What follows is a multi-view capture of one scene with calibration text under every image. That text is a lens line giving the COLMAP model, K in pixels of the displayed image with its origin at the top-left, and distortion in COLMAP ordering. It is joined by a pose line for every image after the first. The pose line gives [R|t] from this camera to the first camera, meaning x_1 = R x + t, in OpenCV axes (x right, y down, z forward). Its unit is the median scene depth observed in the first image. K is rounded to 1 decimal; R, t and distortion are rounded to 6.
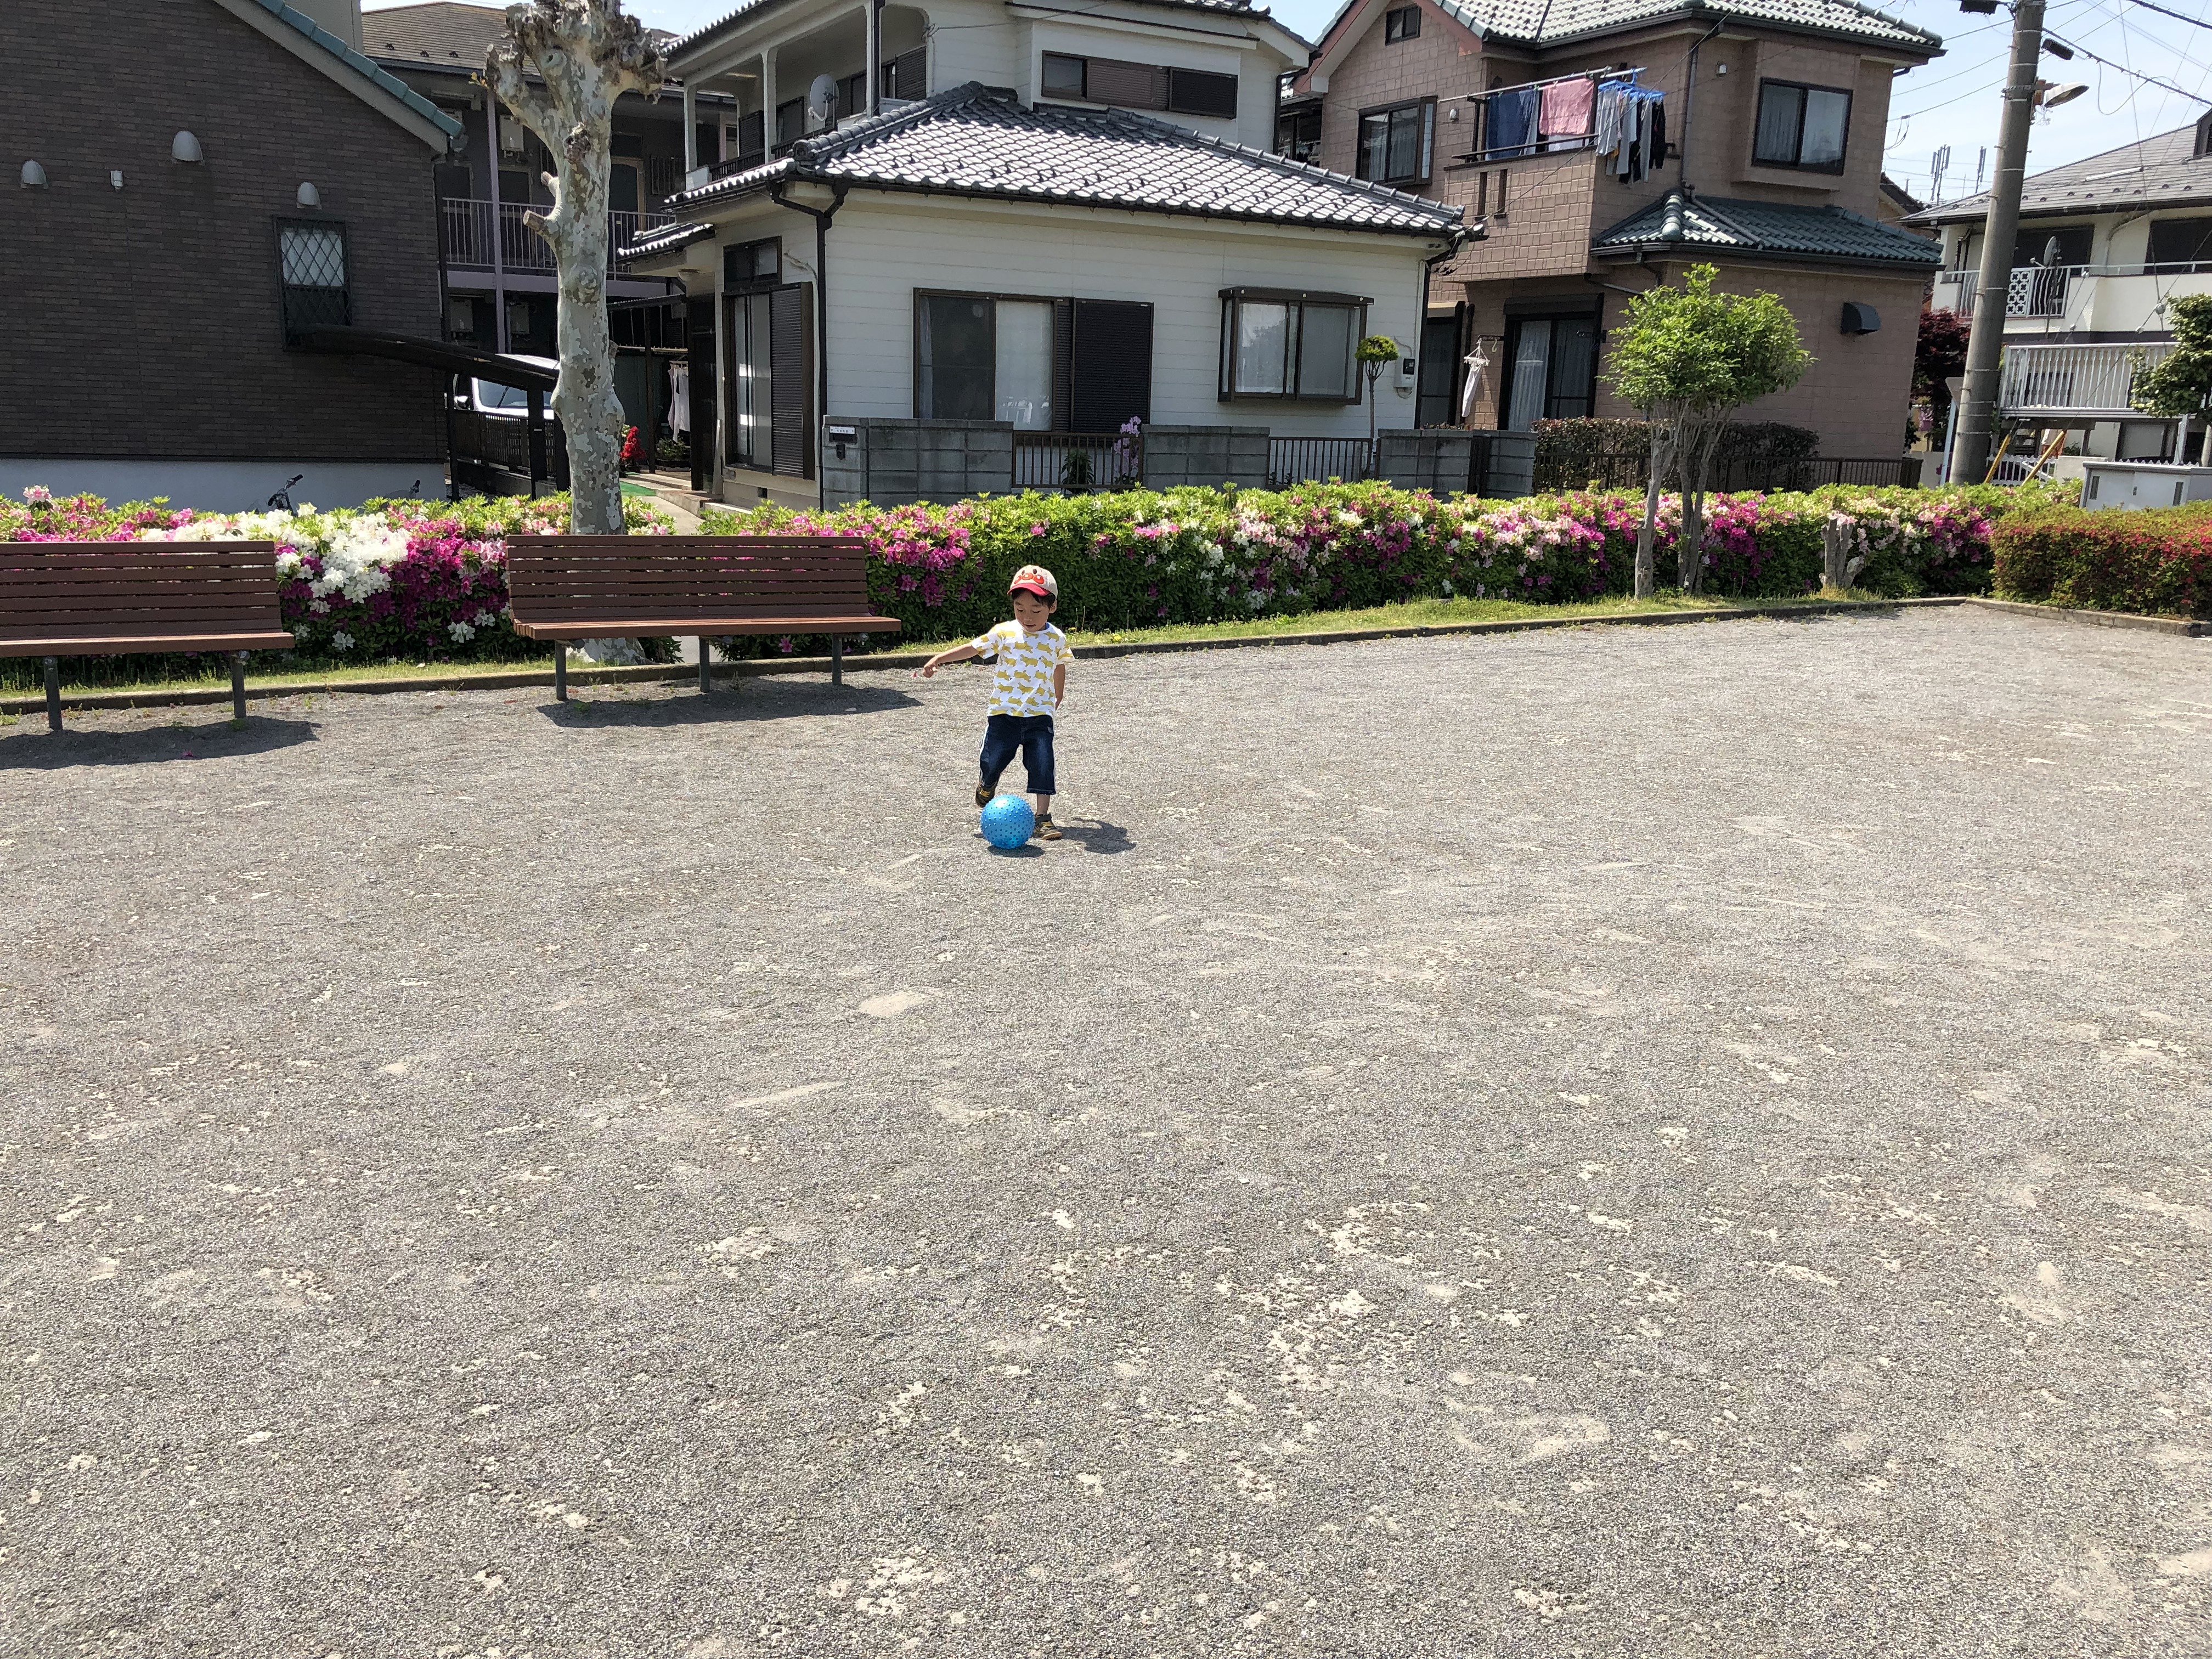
lens RADIAL K [[1846.6, 0, 1103.4], [0, 1846.6, 814.2], [0, 0, 1]] dist [0.026453, 0.014276]
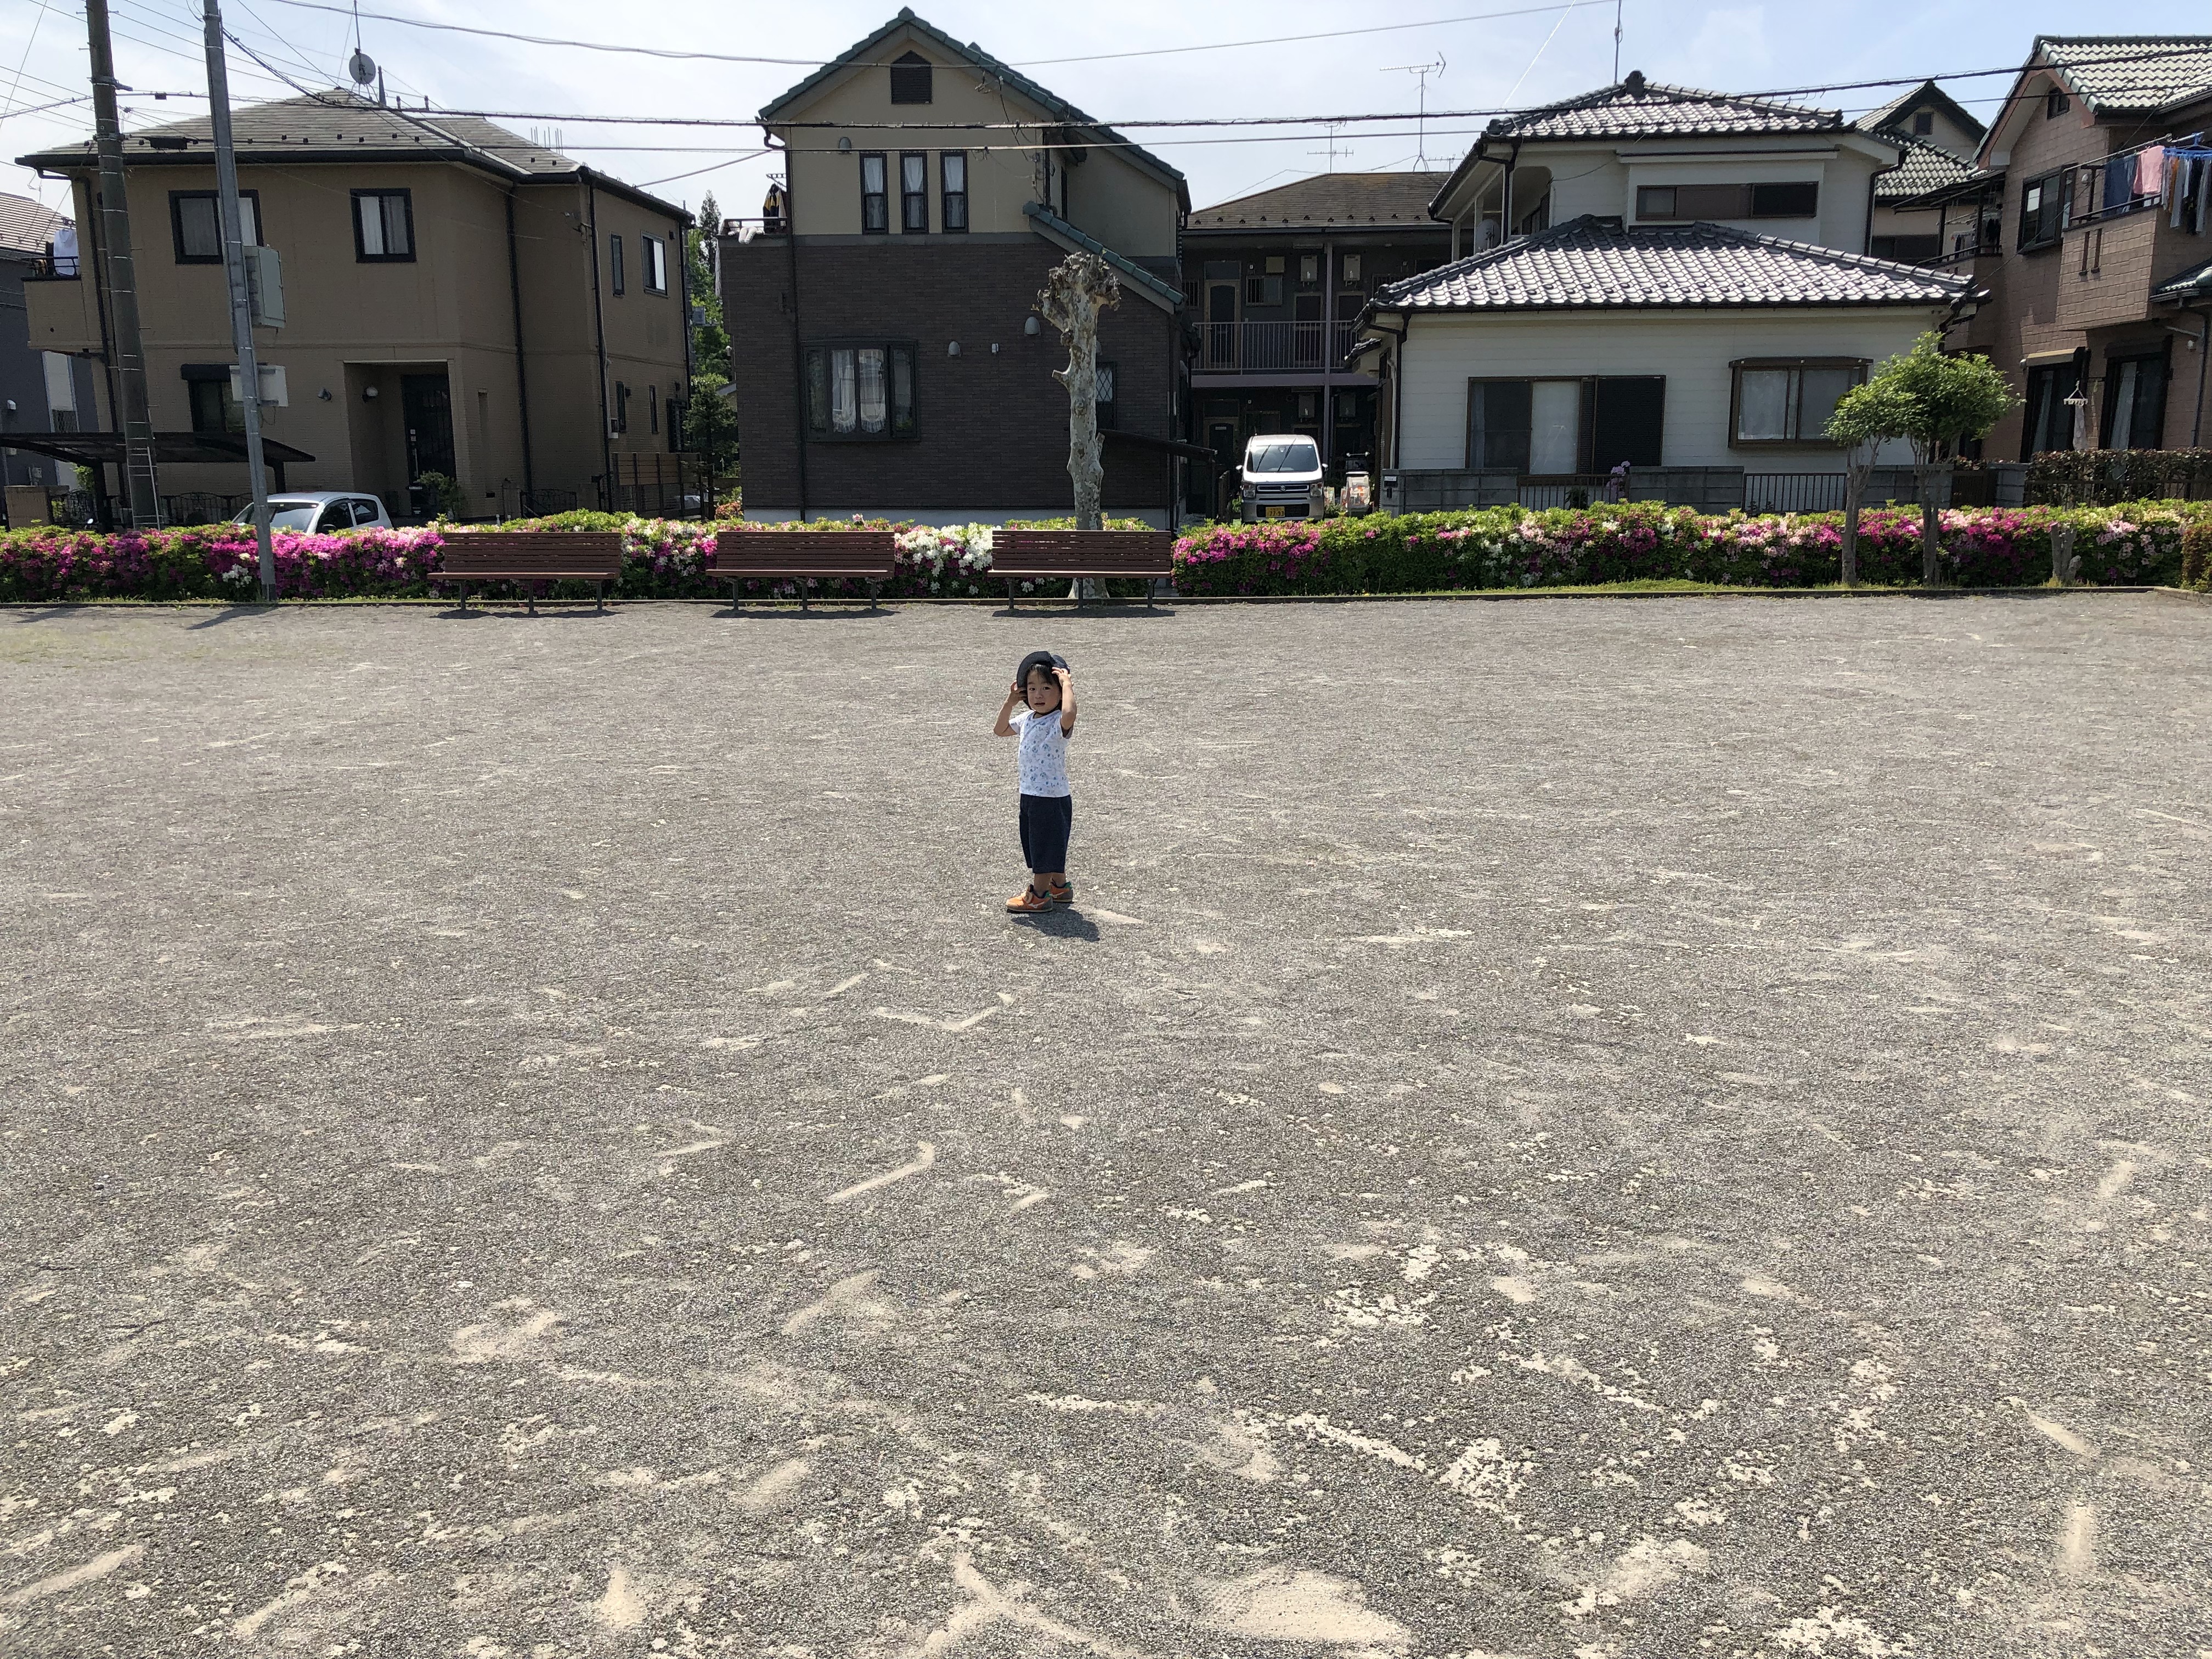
lens RADIAL K [[1846.6, 0, 1114.0], [0, 1846.6, 834.5], [0, 0, 1]] dist [0.026453, 0.014276]
pose [[0.845970, 0.074262, -0.528034, 0.441172], [-0.086272, 0.996270, 0.001897, 0.085253], [0.526205, 0.043949, 0.849221, -0.331585]]
